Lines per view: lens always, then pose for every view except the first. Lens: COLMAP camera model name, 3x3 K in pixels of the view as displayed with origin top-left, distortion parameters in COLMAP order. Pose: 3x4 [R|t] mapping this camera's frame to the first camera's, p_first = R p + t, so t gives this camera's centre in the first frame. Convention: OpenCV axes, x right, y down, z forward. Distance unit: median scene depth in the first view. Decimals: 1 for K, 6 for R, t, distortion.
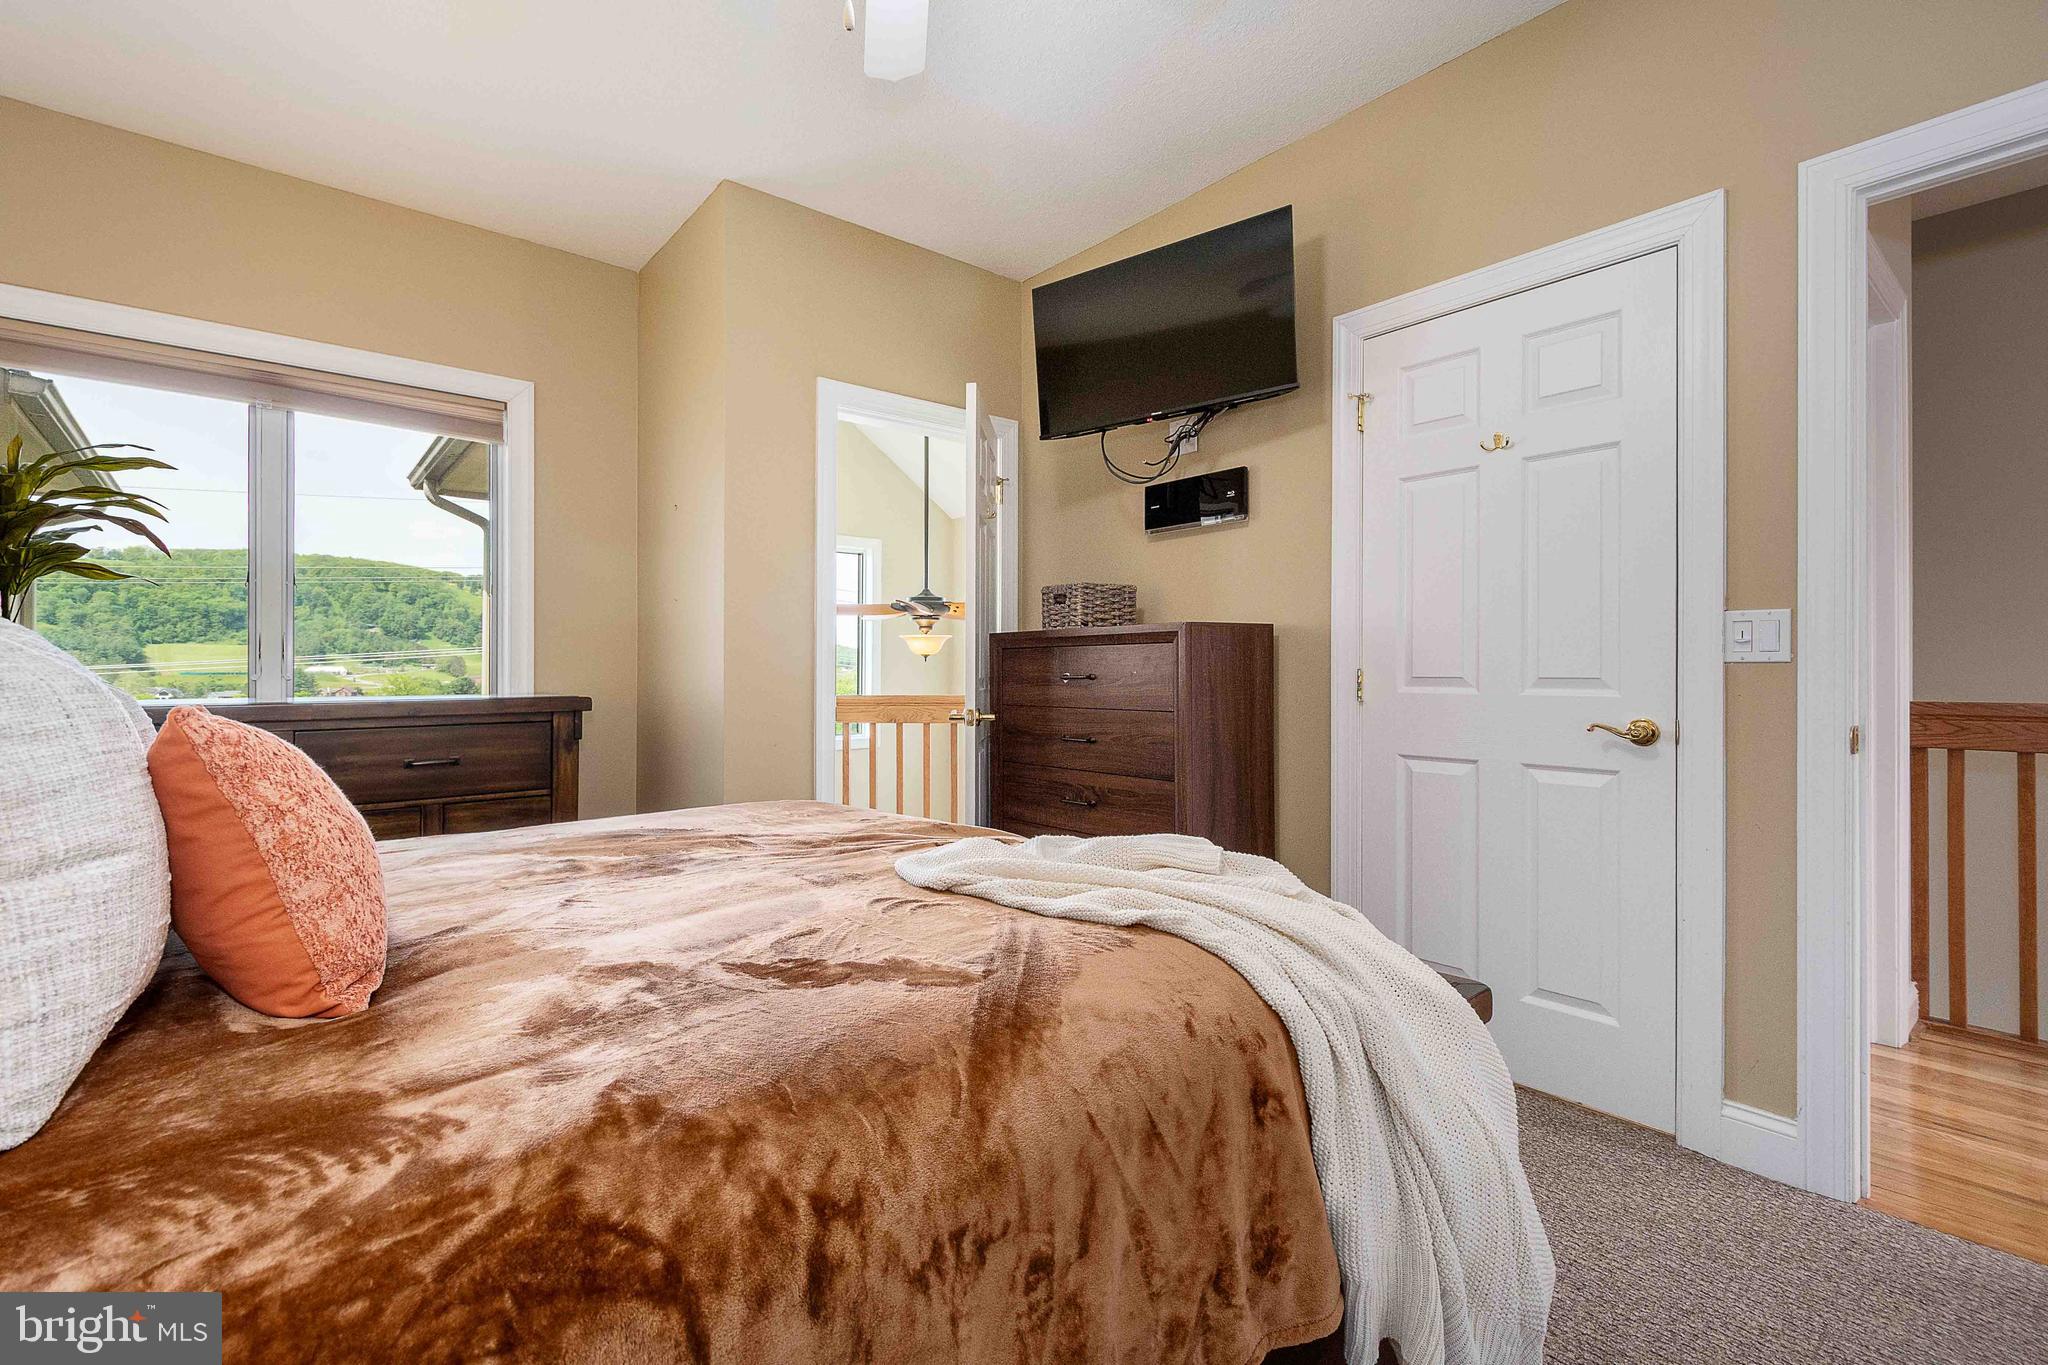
lens RADIAL K [[900.3, 0, 1025.5], [0, 900.3, 671.3], [0, 0, 1]] dist [0.010273, -0.004063]
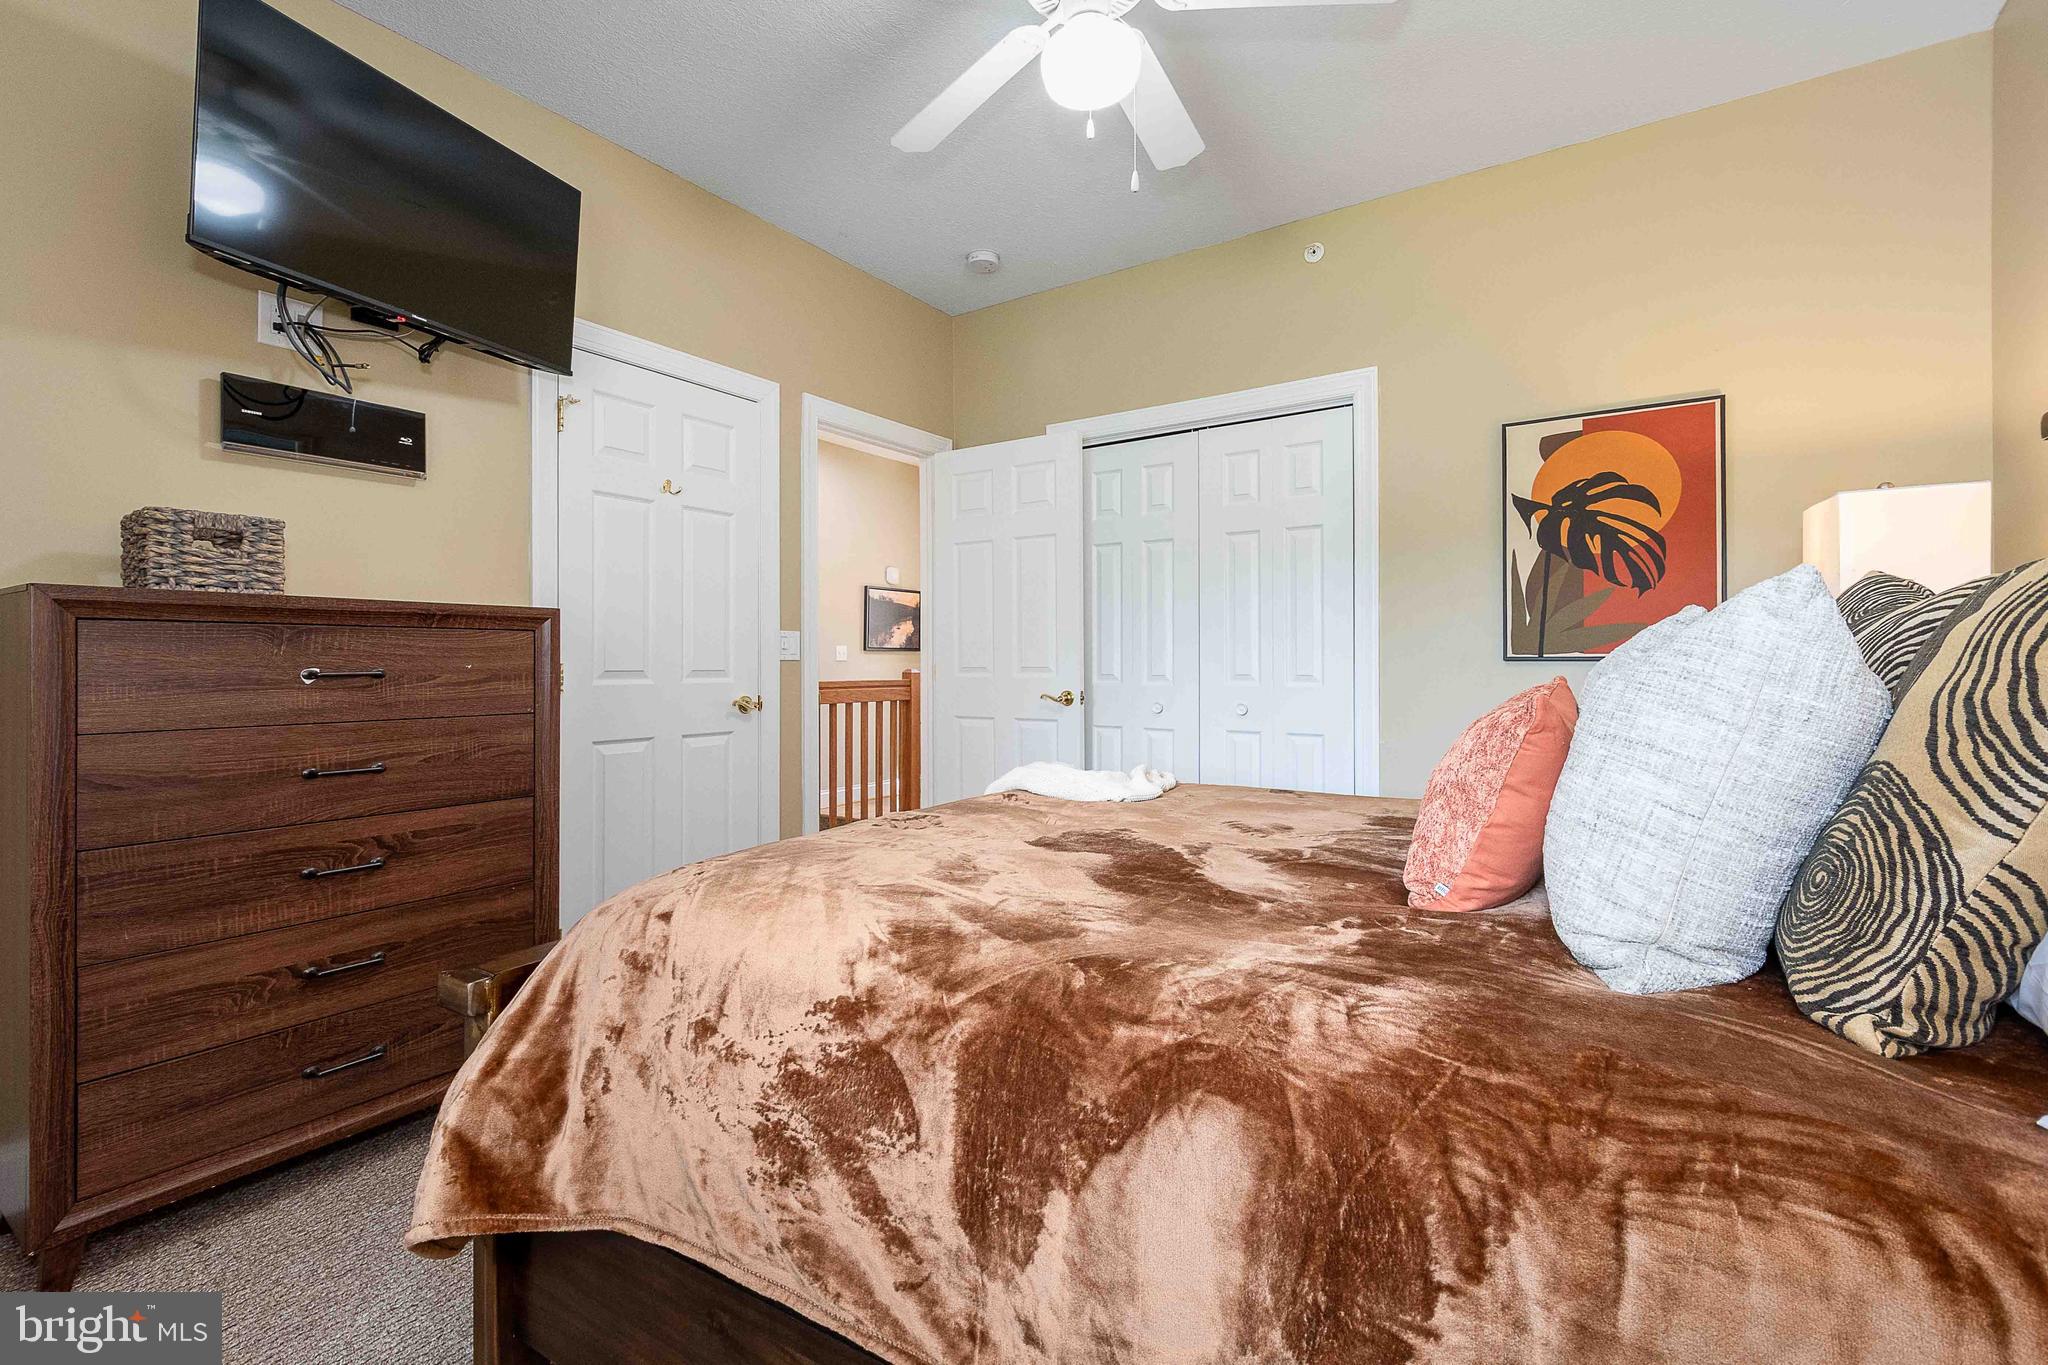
lens RADIAL K [[900.3, 0, 1027.4], [0, 900.3, 674.6], [0, 0, 1]] dist [0.010273, -0.004063]
pose [[-0.280141, -0.007135, 0.959932, -0.769123], [0.003047, 0.999961, 0.008321, 0.003340], [-0.959954, 0.005256, -0.280109, 0.783672]]
